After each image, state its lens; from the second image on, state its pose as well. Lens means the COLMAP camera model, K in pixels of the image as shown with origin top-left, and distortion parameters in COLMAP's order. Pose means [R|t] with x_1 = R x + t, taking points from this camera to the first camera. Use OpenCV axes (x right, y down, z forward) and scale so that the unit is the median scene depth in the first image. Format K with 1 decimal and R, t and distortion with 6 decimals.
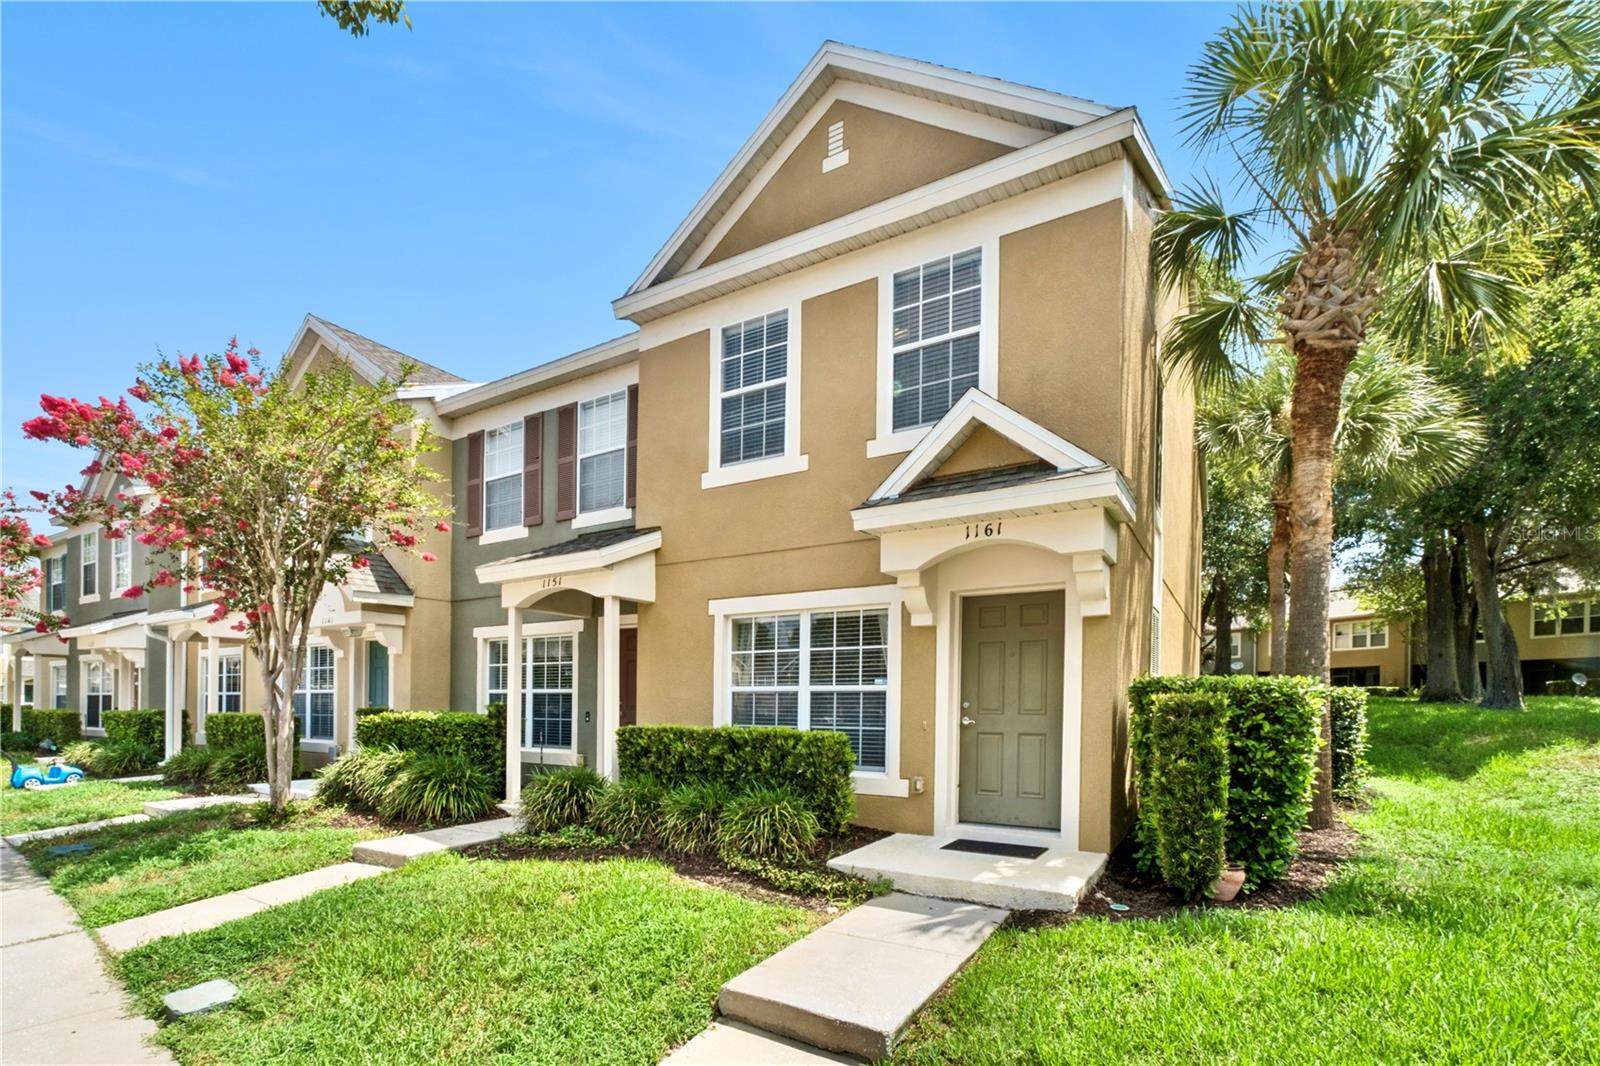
lens RADIAL K [[681.4, 0, 802.0], [0, 681.4, 519.8], [0, 0, 1]] dist [-0.000164, 0.000379]
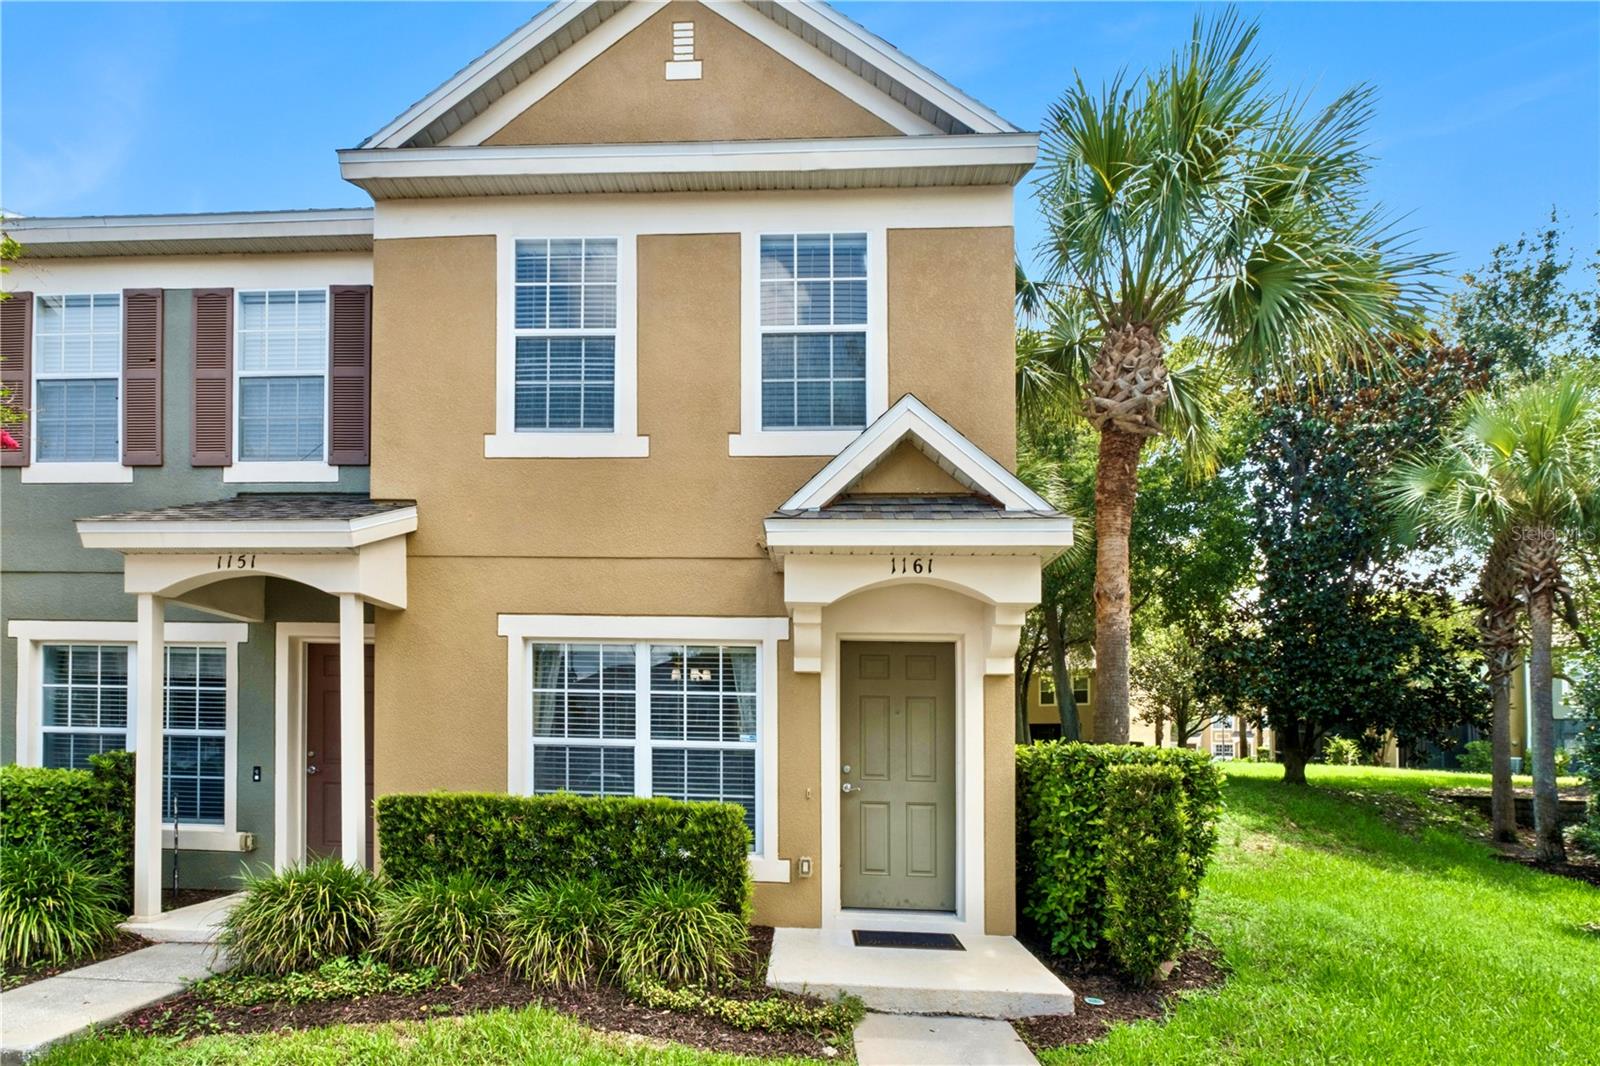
lens RADIAL K [[778.7, 0, 800.2], [0, 778.7, 579.2], [0, 0, 1]] dist [0.000101, 0.001985]
pose [[0.900412, 0.115410, 0.419451, -0.220108], [-0.133842, 0.990894, 0.014671, 0.031043], [-0.413938, -0.069350, 0.907660, 0.154551]]
